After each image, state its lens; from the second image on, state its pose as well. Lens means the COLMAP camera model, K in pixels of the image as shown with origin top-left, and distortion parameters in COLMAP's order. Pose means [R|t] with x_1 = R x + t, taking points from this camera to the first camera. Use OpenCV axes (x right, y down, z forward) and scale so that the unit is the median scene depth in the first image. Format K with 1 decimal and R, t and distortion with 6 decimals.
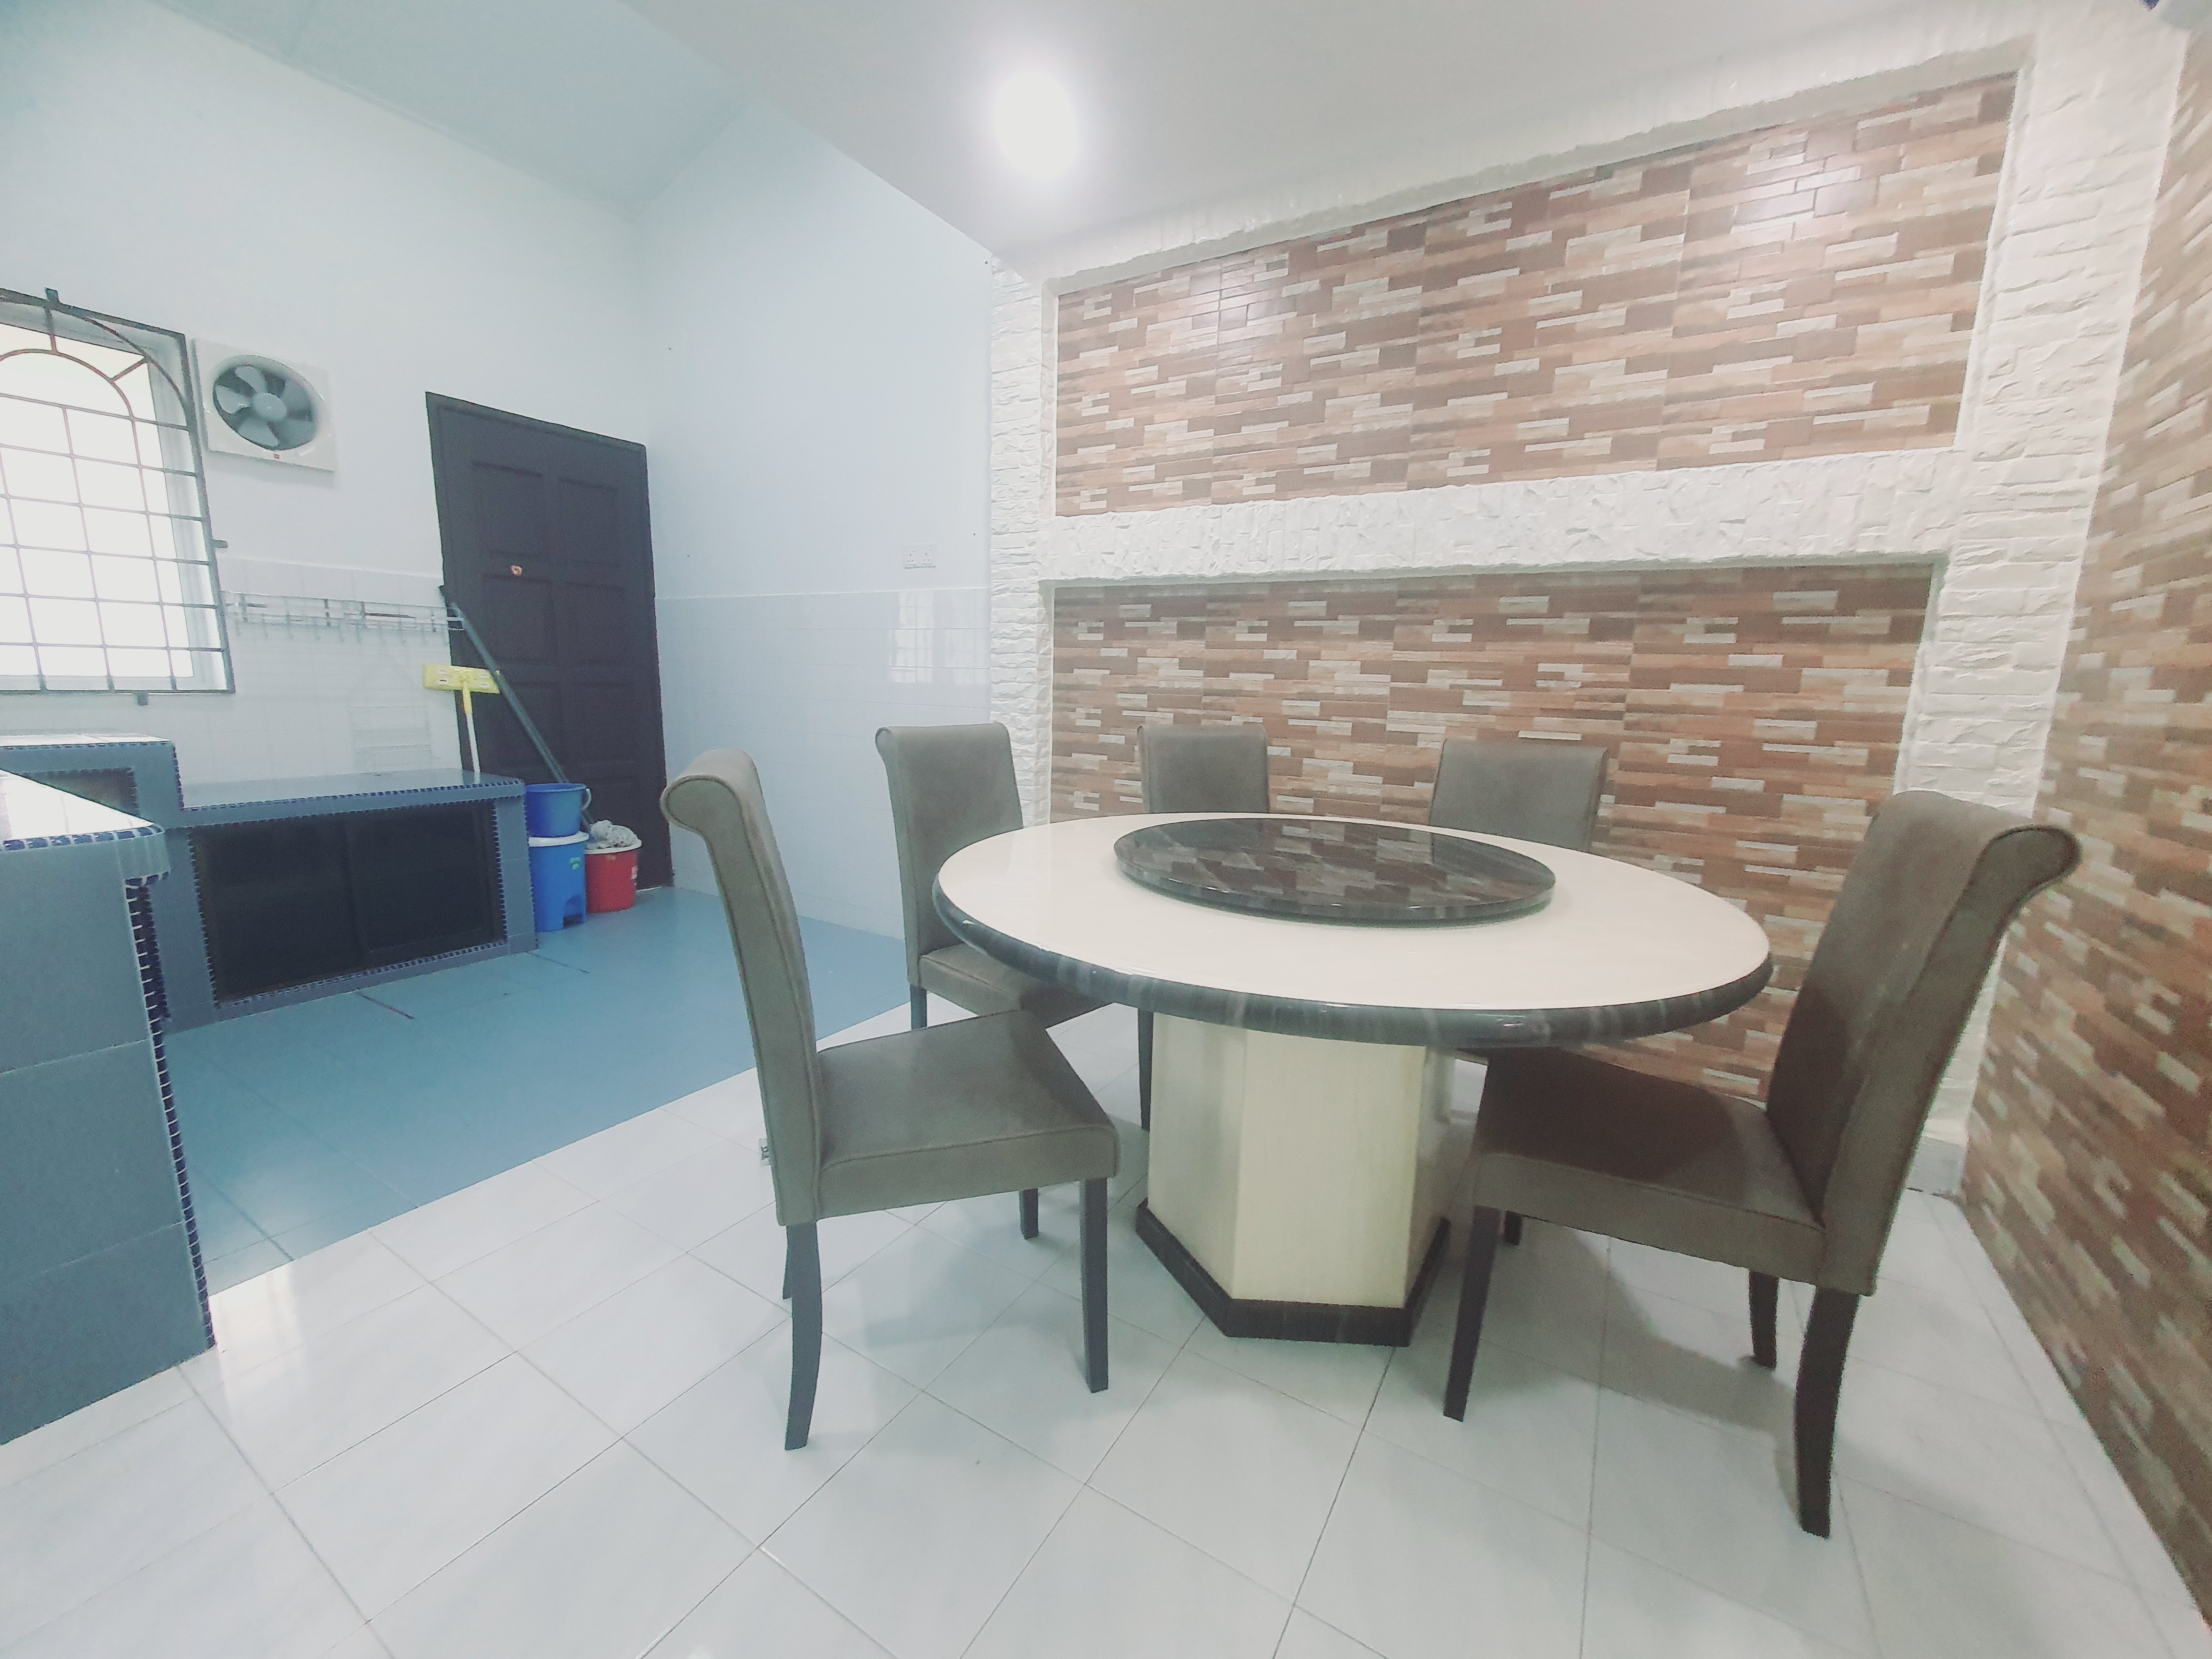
lens RADIAL K [[876.7, 0, 1110.5], [0, 876.7, 831.9], [0, 0, 1]] dist [0.001776, -0.000880]
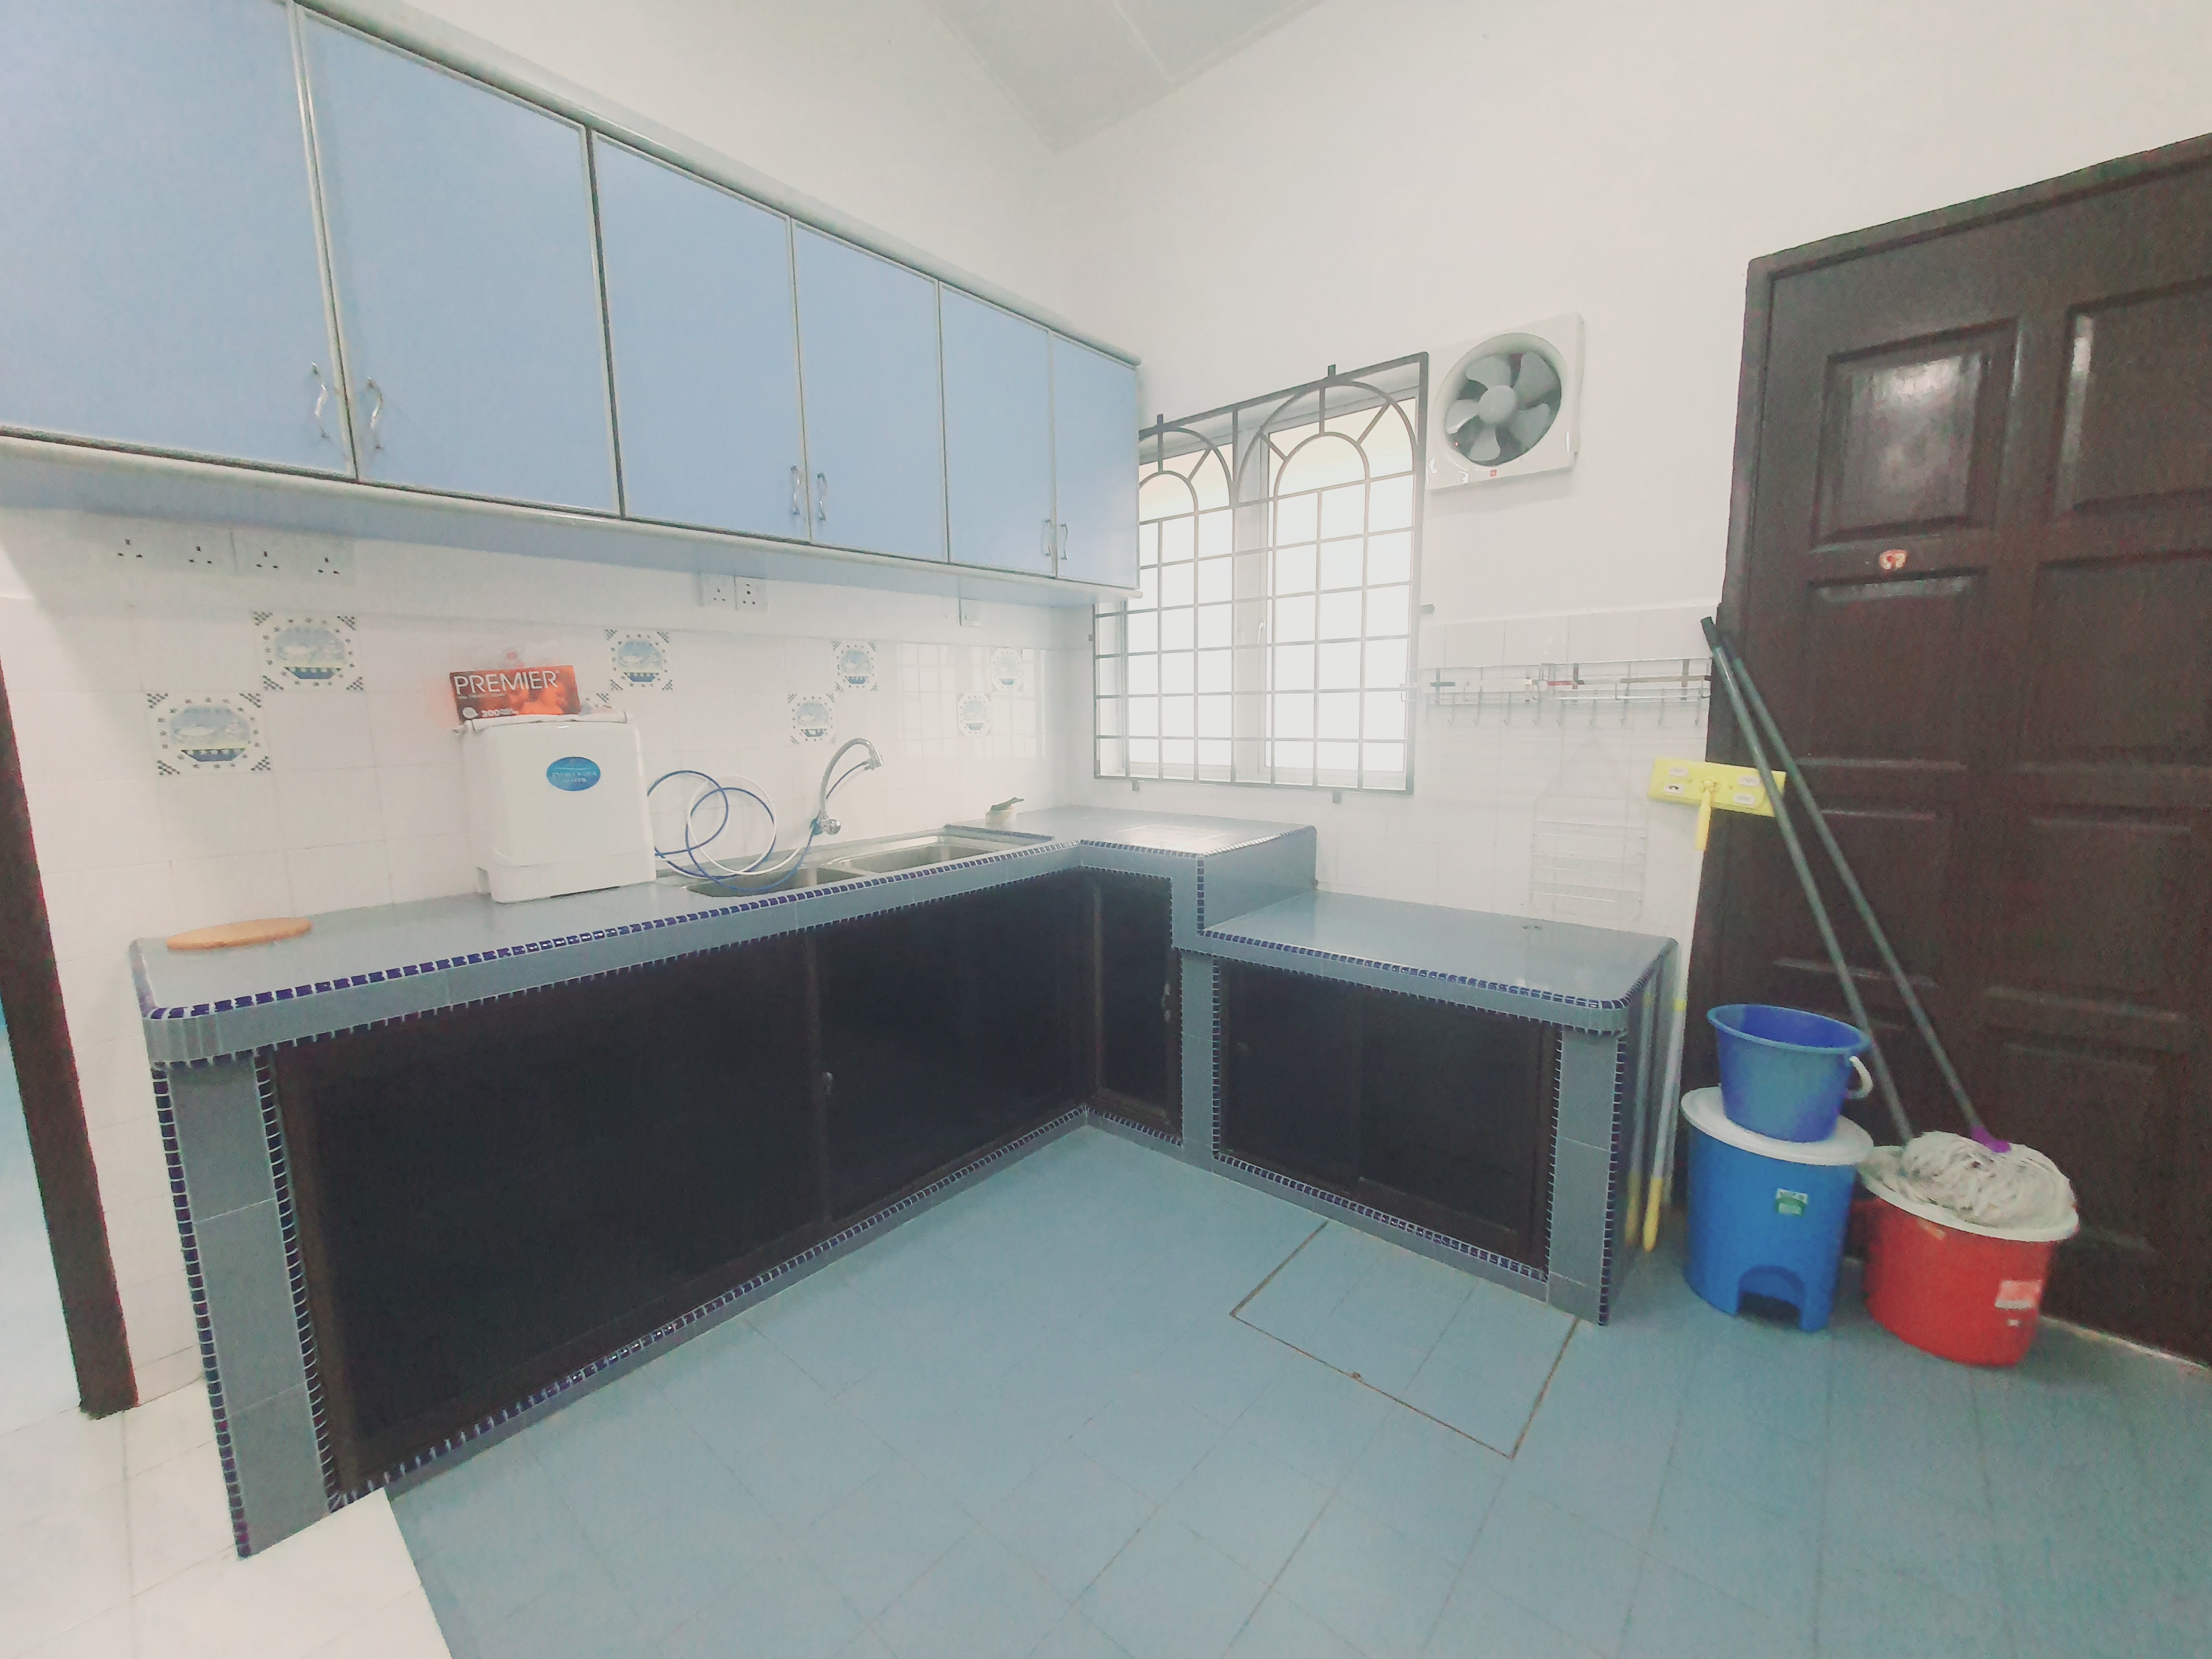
lens RADIAL K [[880.7, 0, 1108.9], [0, 880.7, 831.8], [0, 0, 1]] dist [0.000858, -0.000132]
pose [[-0.167759, 0.118350, -0.978698, -0.188517], [-0.157029, 0.976884, 0.145047, -0.230533], [0.973241, 0.178017, -0.145297, 0.993043]]
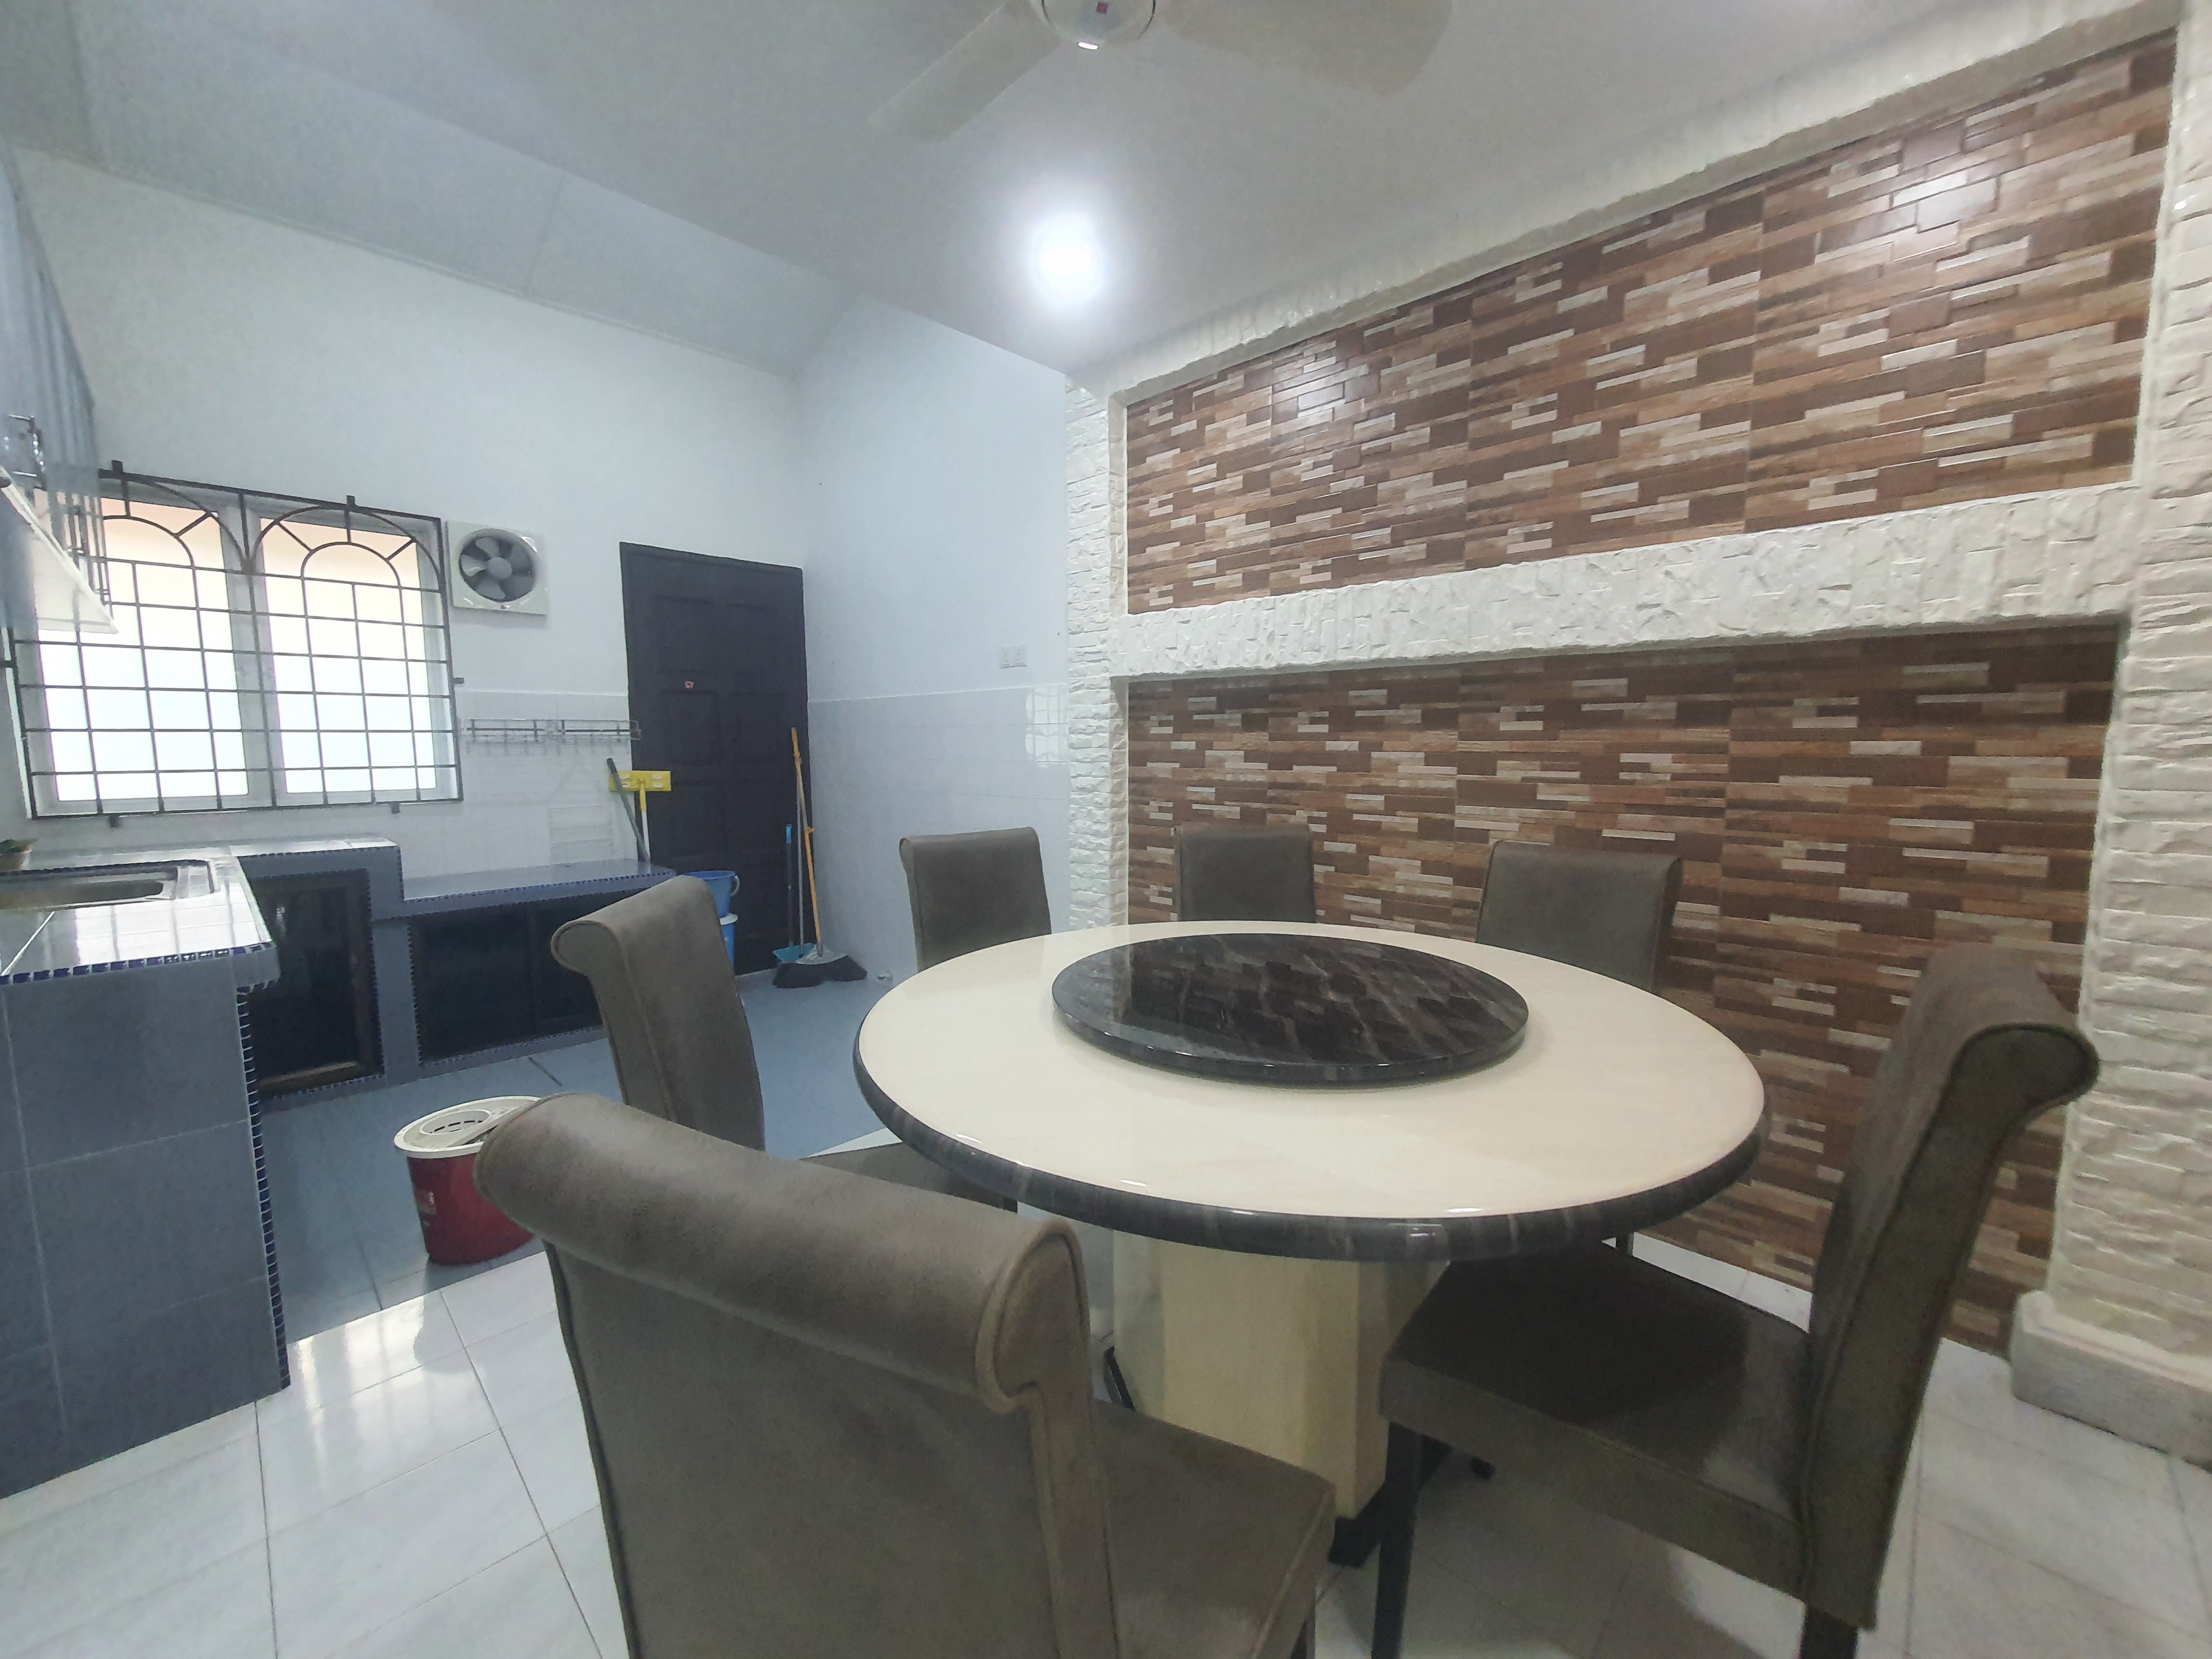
lens RADIAL K [[880.7, 0, 1108.9], [0, 880.7, 831.8], [0, 0, 1]] dist [0.000858, -0.000132]
pose [[0.974053, -0.008525, -0.226159, 0.168591], [-0.008138, 0.997325, -0.072645, -0.040197], [0.226173, 0.072601, 0.971378, 0.027711]]
